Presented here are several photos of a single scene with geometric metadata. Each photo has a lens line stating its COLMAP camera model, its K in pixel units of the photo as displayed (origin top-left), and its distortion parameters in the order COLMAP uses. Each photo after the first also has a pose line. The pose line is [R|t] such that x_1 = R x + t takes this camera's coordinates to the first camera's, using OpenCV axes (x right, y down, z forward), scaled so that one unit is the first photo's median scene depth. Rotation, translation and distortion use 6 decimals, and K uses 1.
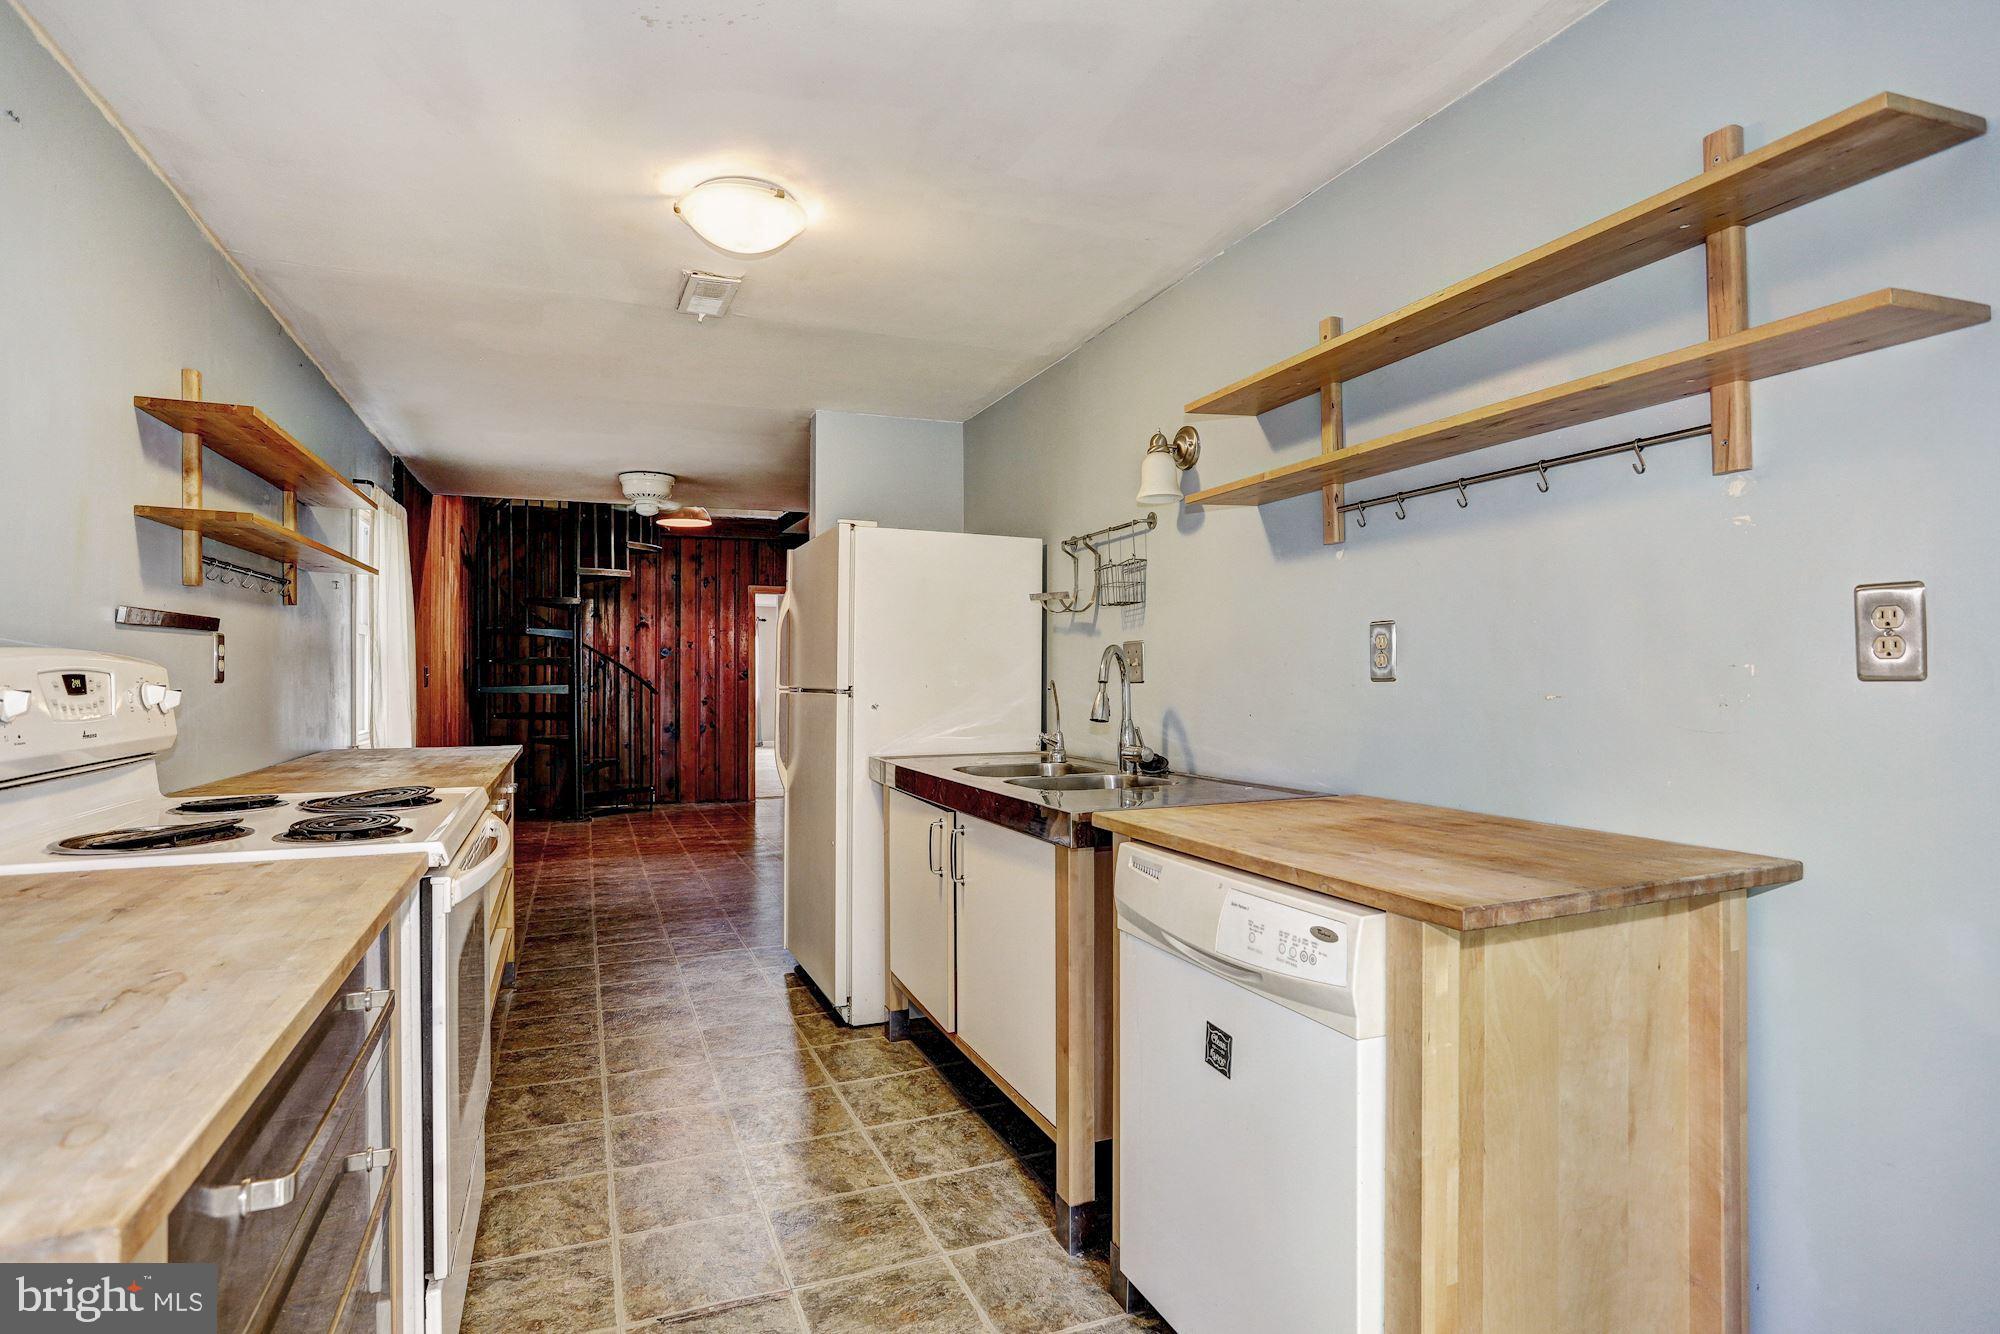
lens RADIAL K [[1097.4, 0, 1000.2], [0, 1097.4, 663.4], [0, 0, 1]] dist [0.000985, 0.000075]
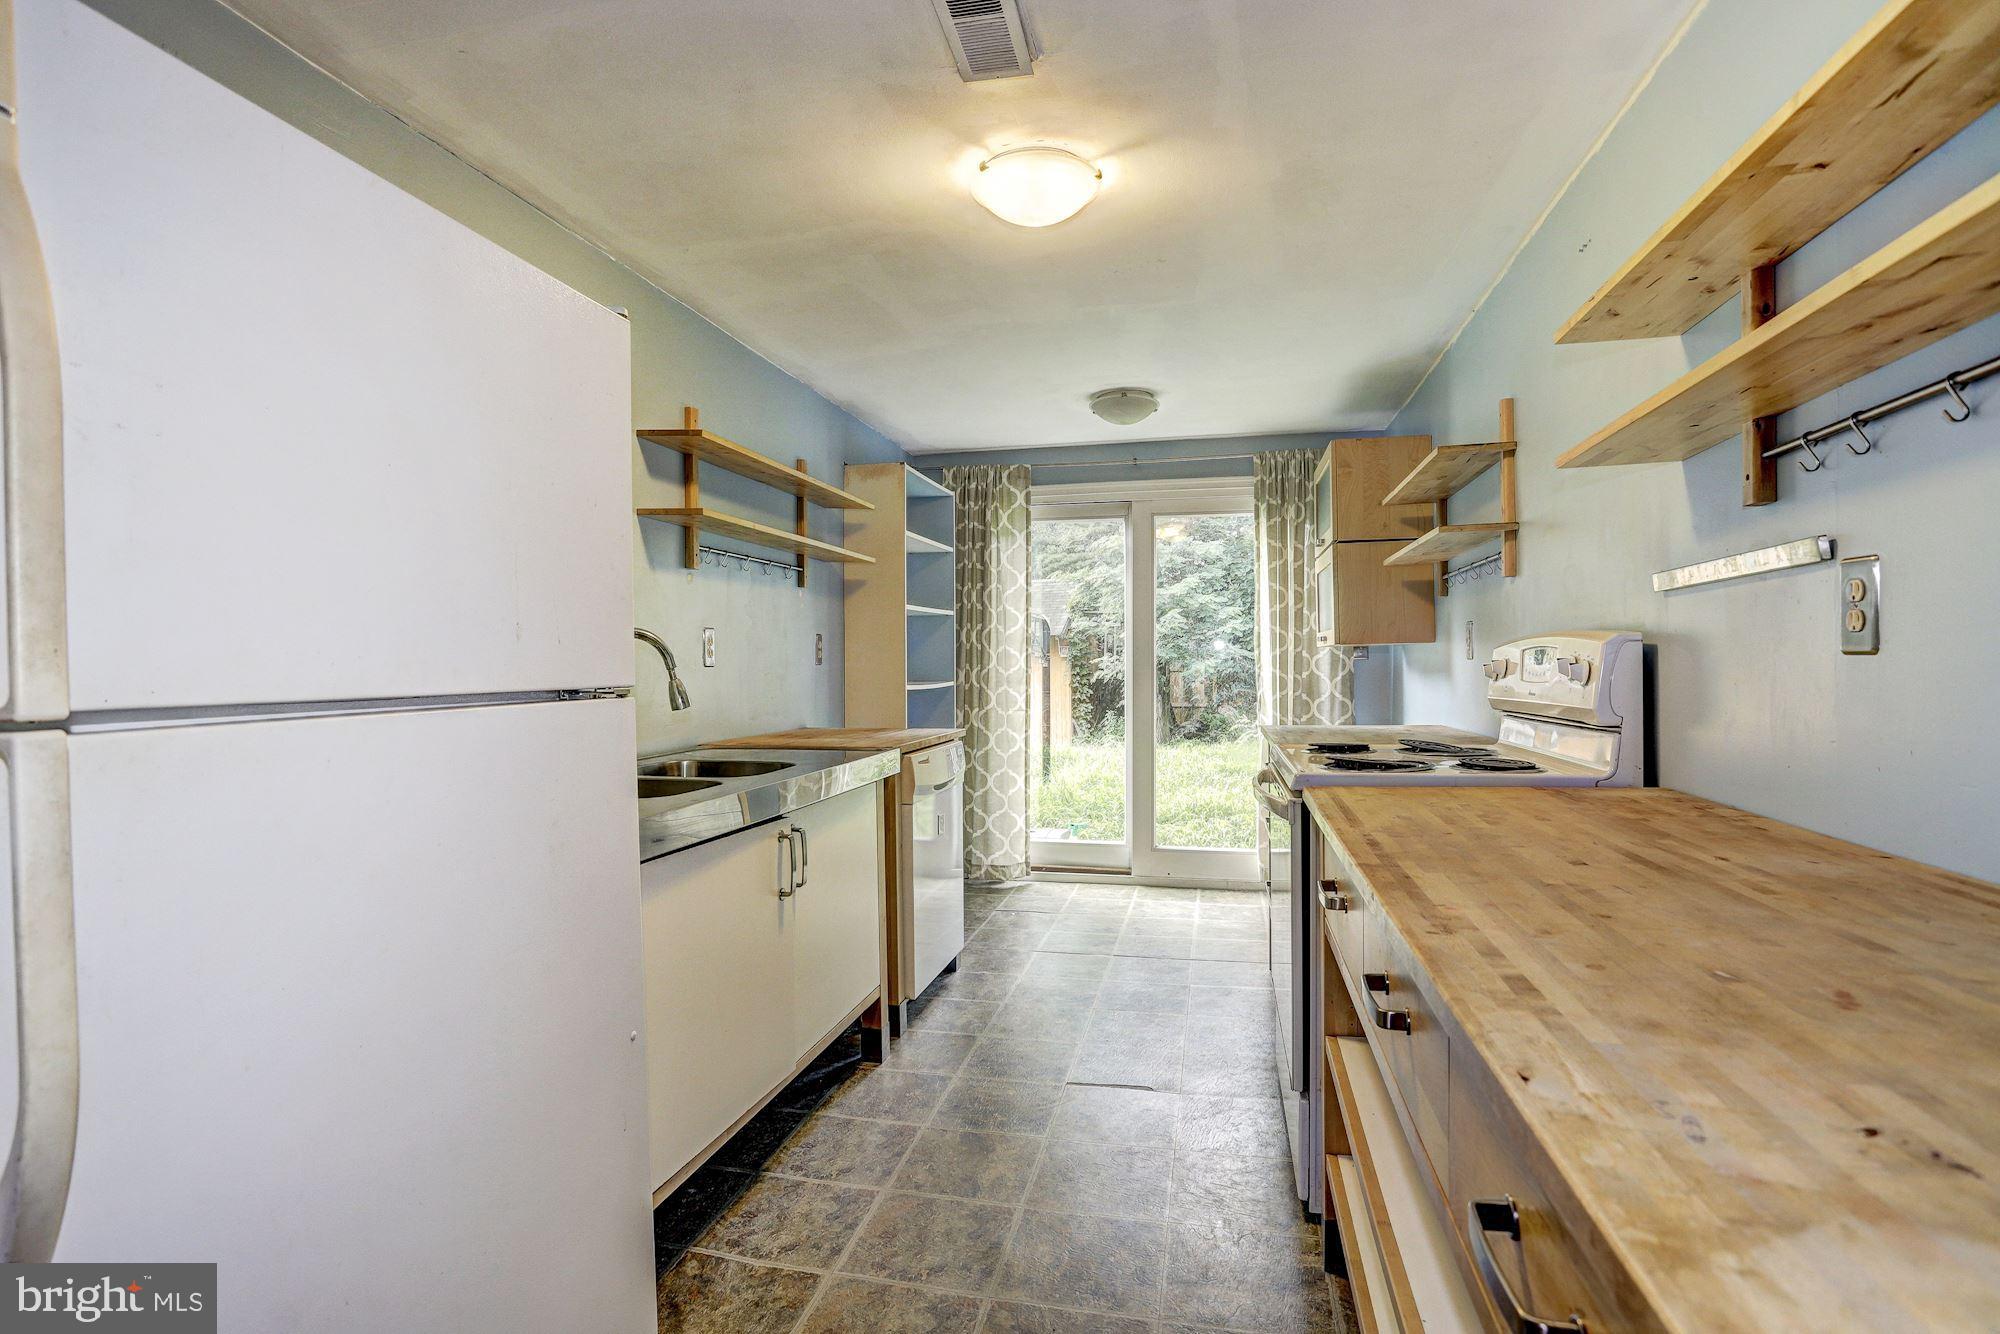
lens RADIAL K [[1006.7, 0, 1002.7], [0, 1006.7, 673.2], [0, 0, 1]] dist [-0.043418, 0.008353]
pose [[-0.833063, 0.002974, 0.553170, -0.729268], [0.003232, 0.999995, -0.000510, 0.025370], [-0.553168, 0.001363, -0.833068, 1.838332]]
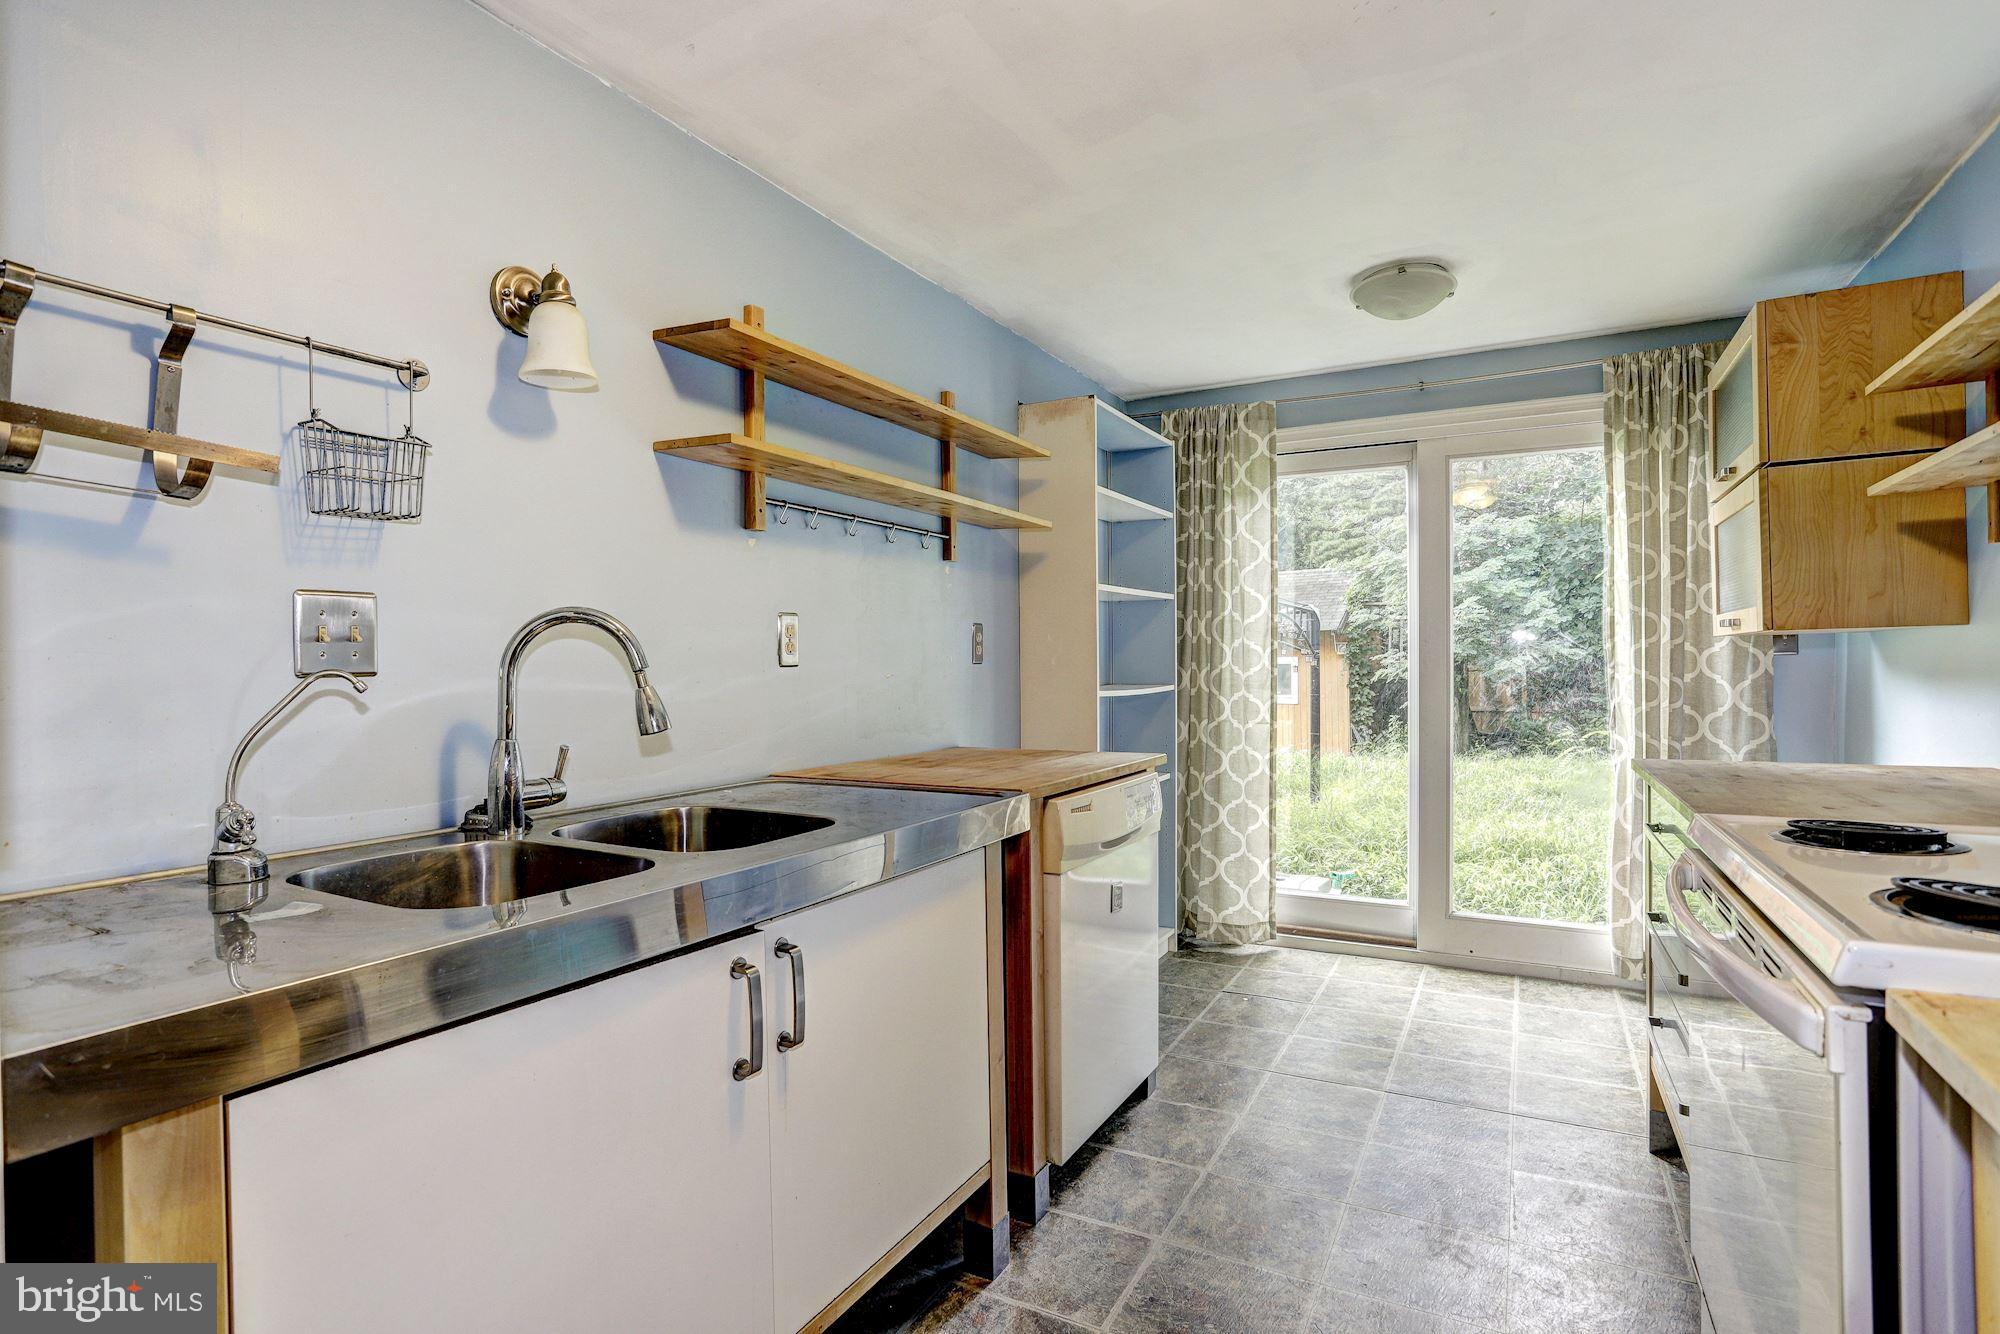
lens RADIAL K [[1006.7, 0, 987.8], [0, 1006.7, 668.9], [0, 0, 1]] dist [-0.043418, 0.008353]
pose [[-0.645420, 0.003817, 0.763819, -0.535800], [0.001496, 0.999992, -0.003734, 0.021092], [-0.763827, -0.001267, -0.645420, 1.432688]]
